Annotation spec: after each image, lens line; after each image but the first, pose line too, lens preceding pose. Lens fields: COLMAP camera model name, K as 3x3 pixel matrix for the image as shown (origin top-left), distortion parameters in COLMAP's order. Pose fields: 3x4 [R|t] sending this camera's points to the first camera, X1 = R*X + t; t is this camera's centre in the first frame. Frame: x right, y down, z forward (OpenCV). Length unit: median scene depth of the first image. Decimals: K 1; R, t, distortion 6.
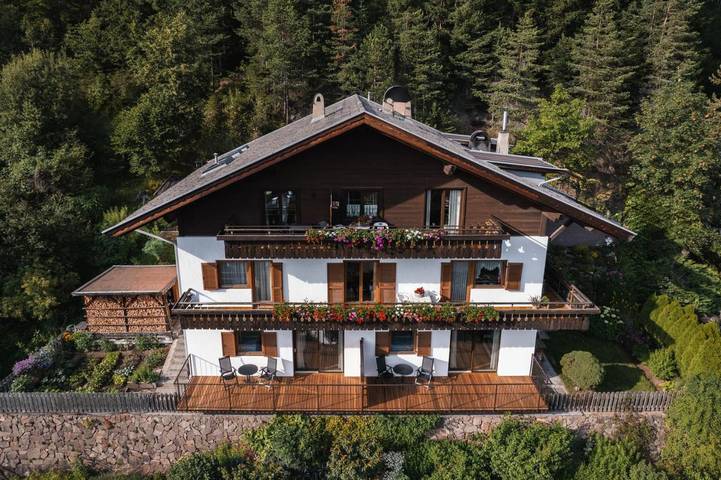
lens RADIAL K [[527.1, 0, 360.5], [0, 527.1, 240.0], [0, 0, 1]] dist [-0.000293, 0.002160]
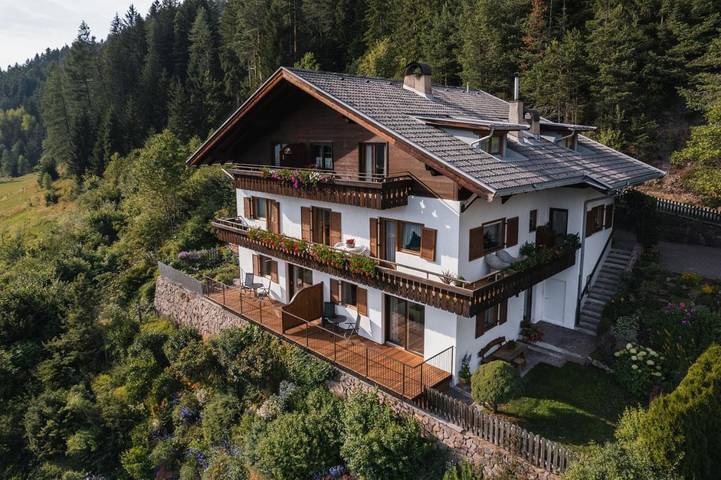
lens RADIAL K [[477.8, 0, 360.9], [0, 477.8, 204.0], [0, 0, 1]] dist [-0.001562, 0.083921]
pose [[0.705138, 0.106102, -0.701087, 0.762252], [-0.214414, 0.974359, -0.068194, 0.081975], [0.675875, 0.198409, 0.709807, 0.324072]]
